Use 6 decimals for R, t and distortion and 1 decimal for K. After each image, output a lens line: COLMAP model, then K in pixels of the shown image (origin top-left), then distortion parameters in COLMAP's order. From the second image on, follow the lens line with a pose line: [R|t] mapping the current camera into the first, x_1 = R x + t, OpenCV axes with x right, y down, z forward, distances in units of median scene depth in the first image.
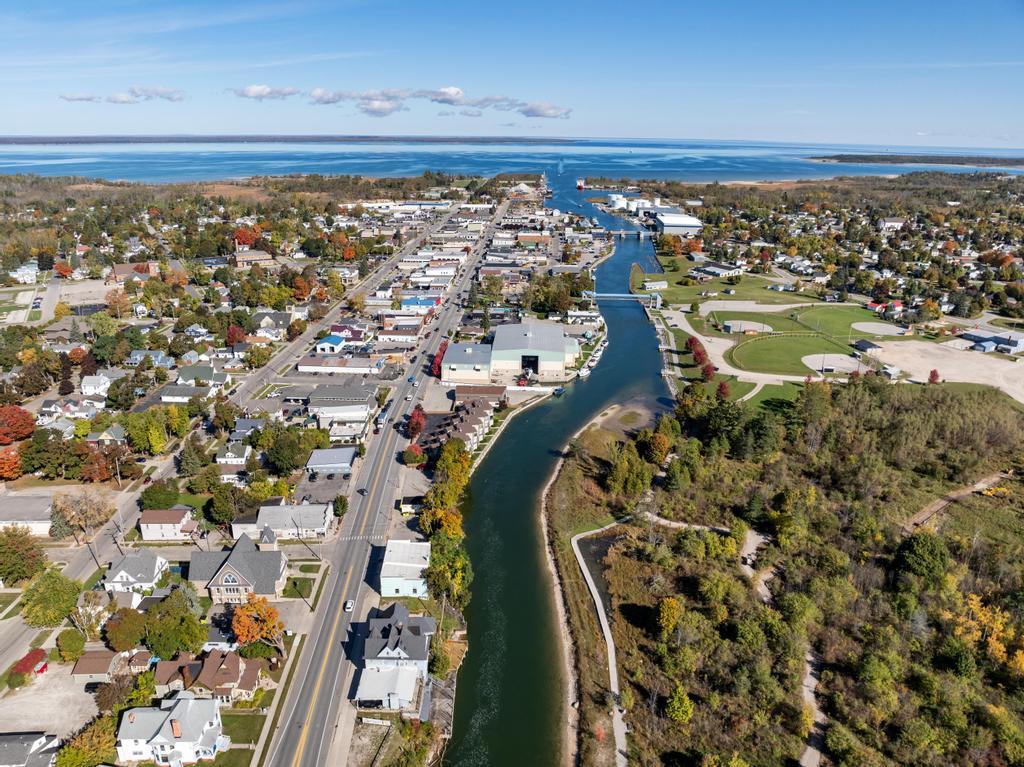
lens RADIAL K [[721.8, 0, 512.0], [0, 721.8, 383.5], [0, 0, 1]] dist [-0.030227, -0.003688]
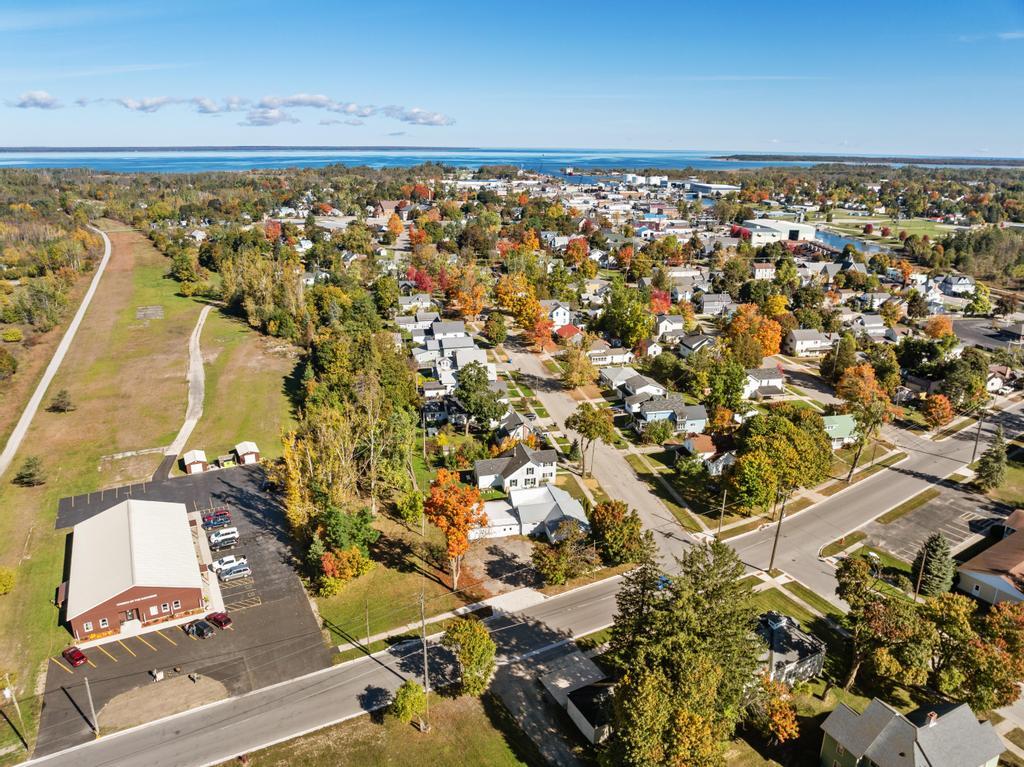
lens RADIAL K [[721.8, 0, 512.0], [0, 721.8, 383.5], [0, 0, 1]] dist [-0.030227, -0.003688]
pose [[0.986538, -0.051394, 0.155249, -0.252932], [0.053357, 0.998539, -0.008507, 0.082828], [-0.154585, 0.016676, 0.987839, -0.132107]]
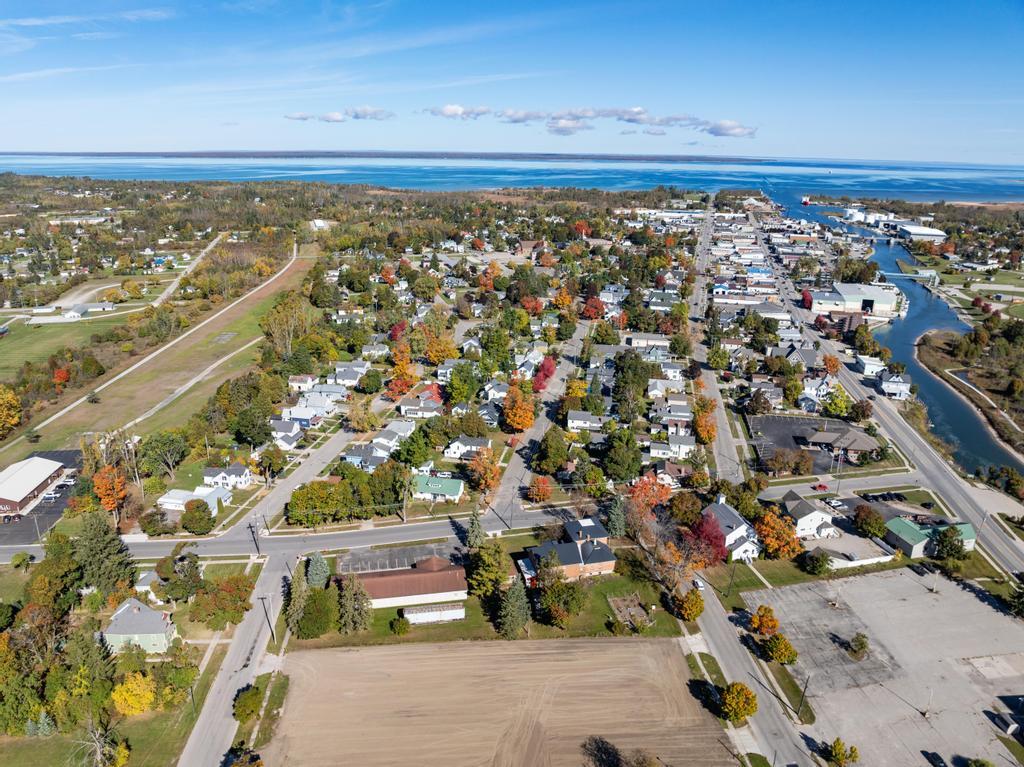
lens RADIAL K [[721.8, 0, 512.0], [0, 721.8, 383.5], [0, 0, 1]] dist [-0.030227, -0.003688]
pose [[0.973616, 0.072757, -0.216283, -0.112132], [-0.077663, 0.996878, -0.014261, 0.066495], [0.214570, 0.030682, 0.976226, -0.195227]]
